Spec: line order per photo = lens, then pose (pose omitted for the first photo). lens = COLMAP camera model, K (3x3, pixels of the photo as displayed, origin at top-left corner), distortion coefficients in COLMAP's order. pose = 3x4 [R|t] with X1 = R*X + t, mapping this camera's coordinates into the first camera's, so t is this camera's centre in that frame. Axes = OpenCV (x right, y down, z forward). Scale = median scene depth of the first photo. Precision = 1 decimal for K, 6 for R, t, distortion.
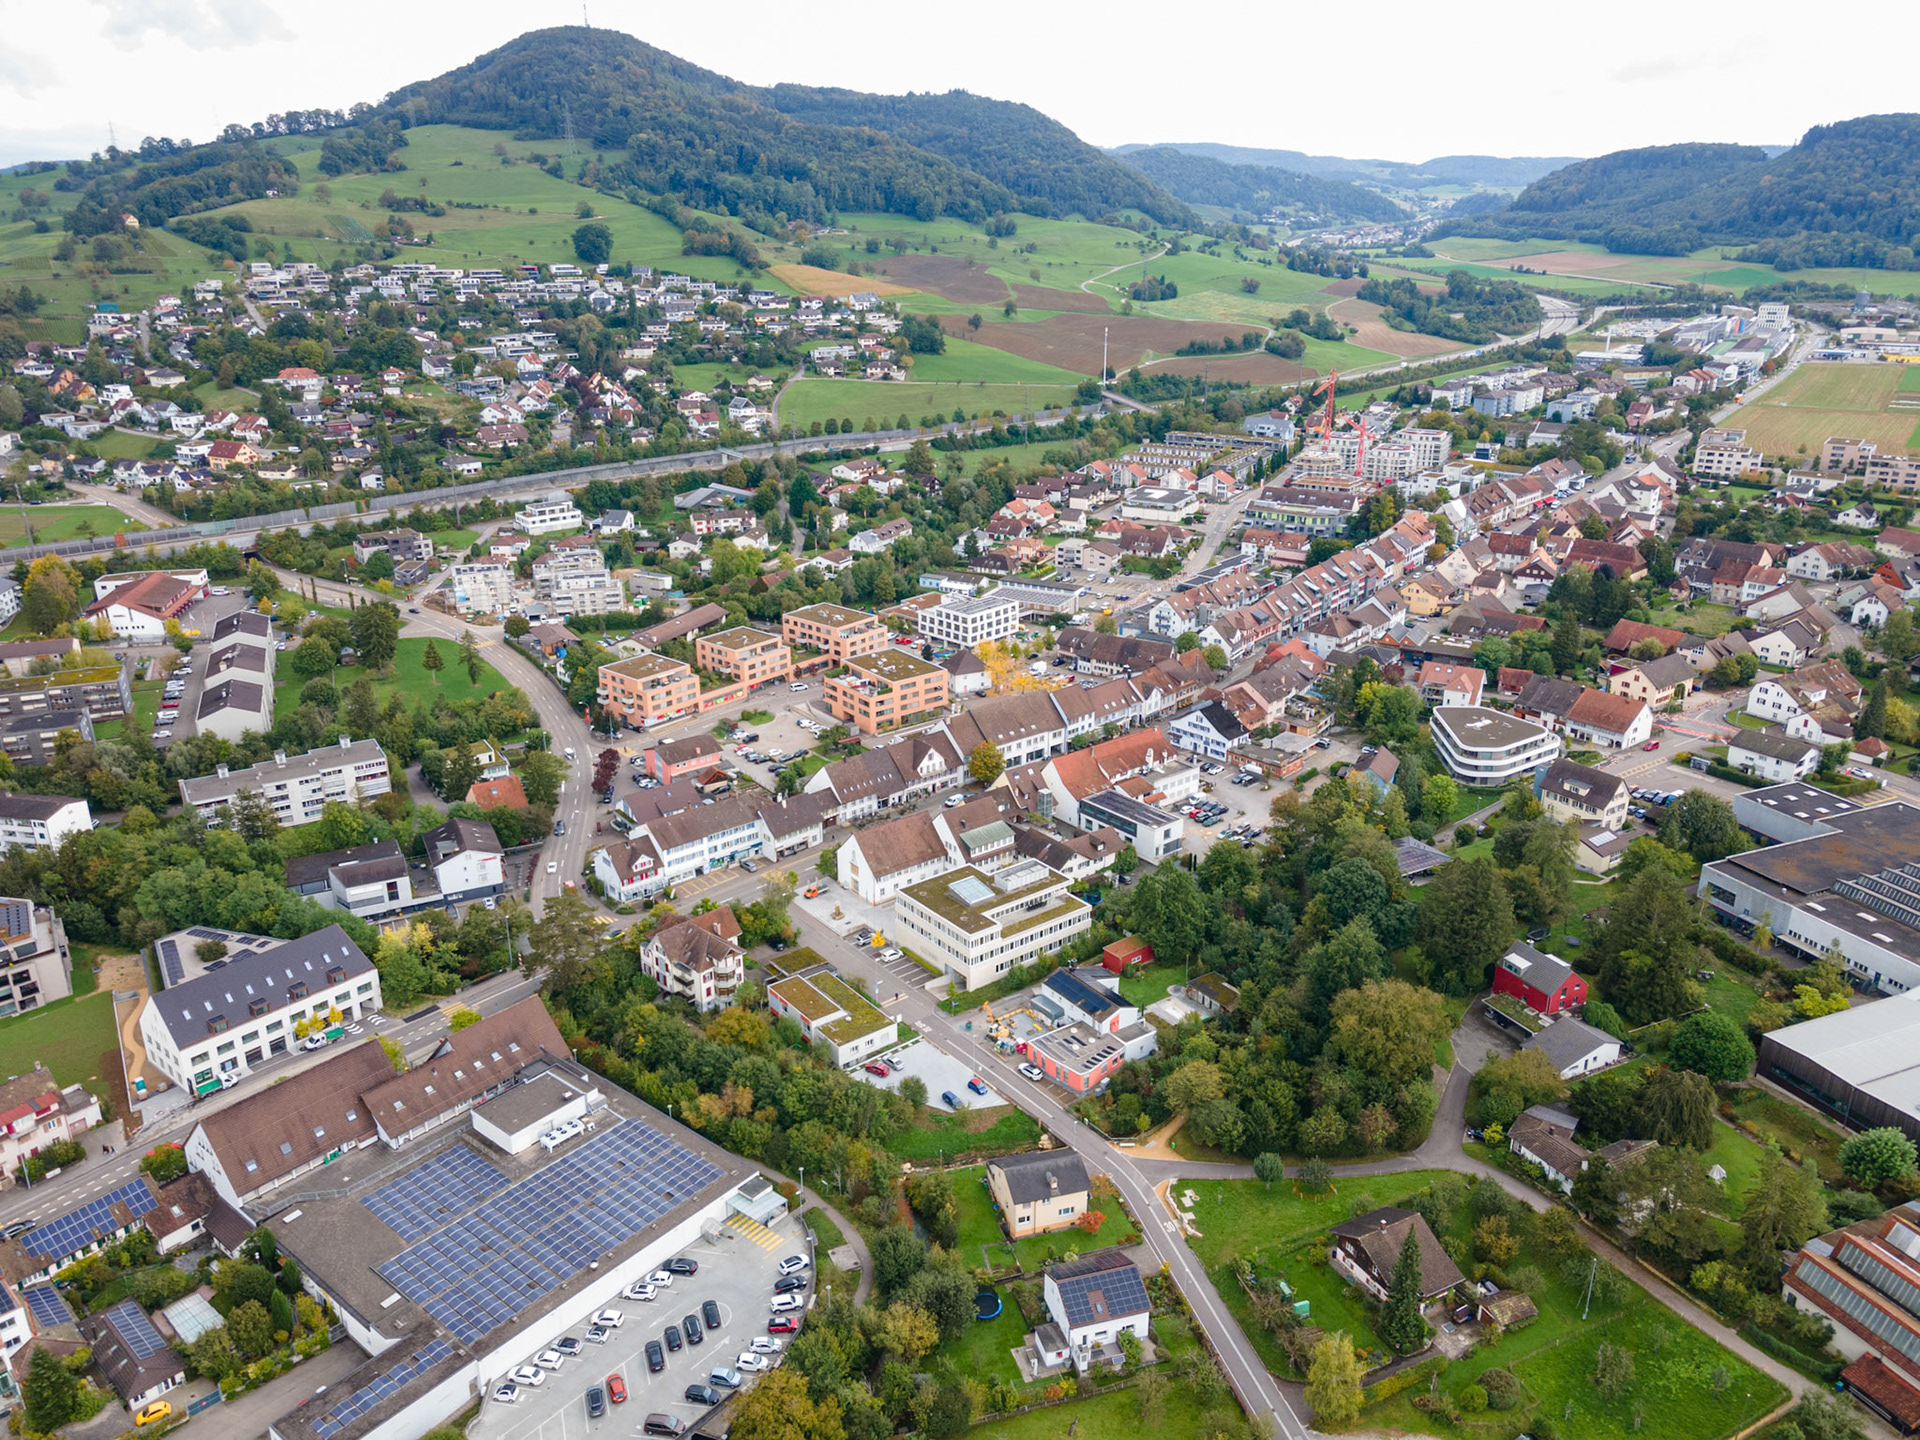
lens RADIAL K [[1427.0, 0, 960.0], [0, 1427.0, 720.0], [0, 0, 1]] dist [0.017956, 0.045464]
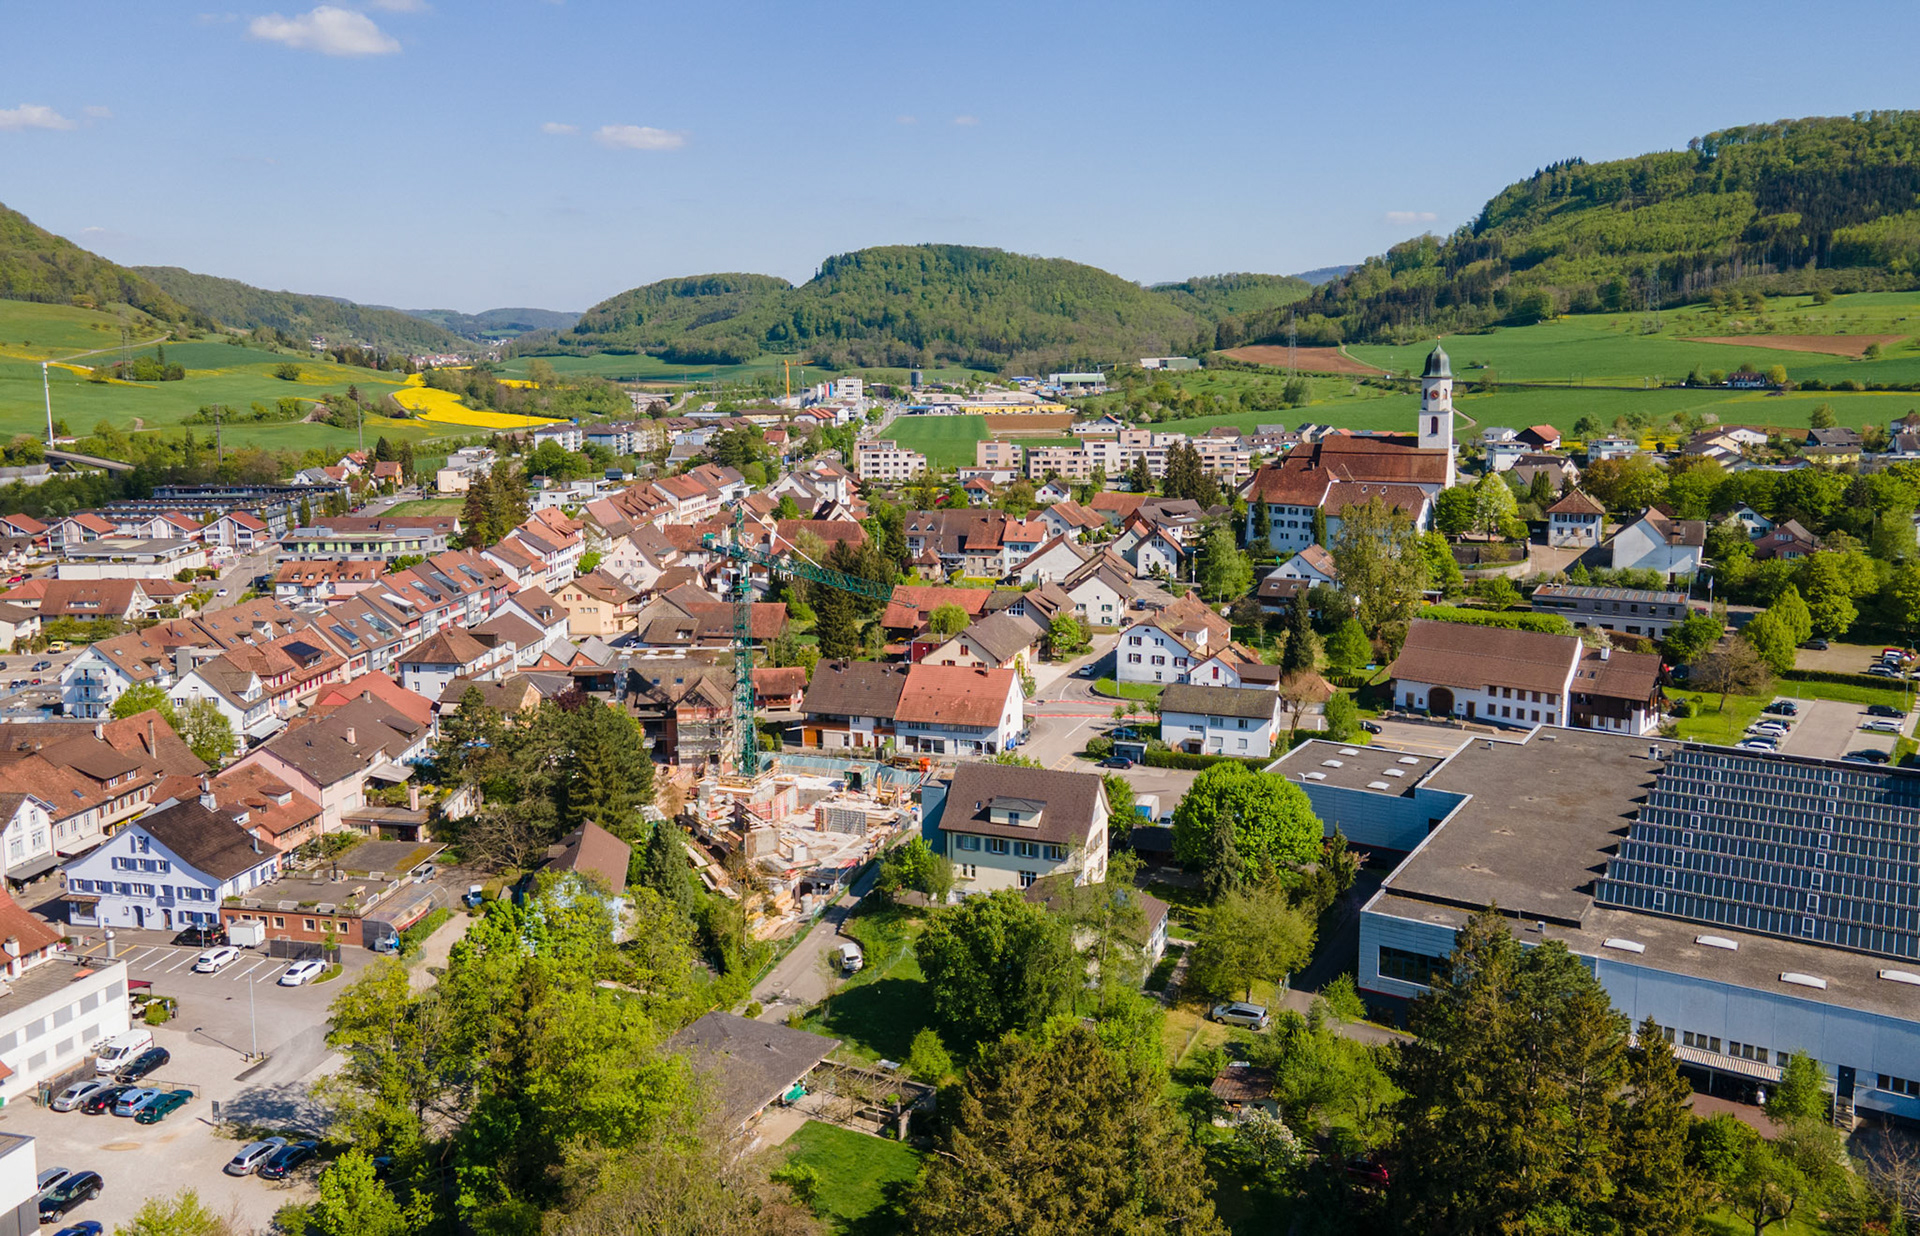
lens RADIAL K [[1378.4, 0, 960.0], [0, 1378.4, 618.0], [0, 0, 1]] dist [-0.001783, 0.061300]
pose [[0.811907, -0.086520, 0.577339, 0.199381], [0.195037, 0.972333, -0.128564, 0.049118], [-0.550243, 0.216985, 0.806319, 0.790302]]
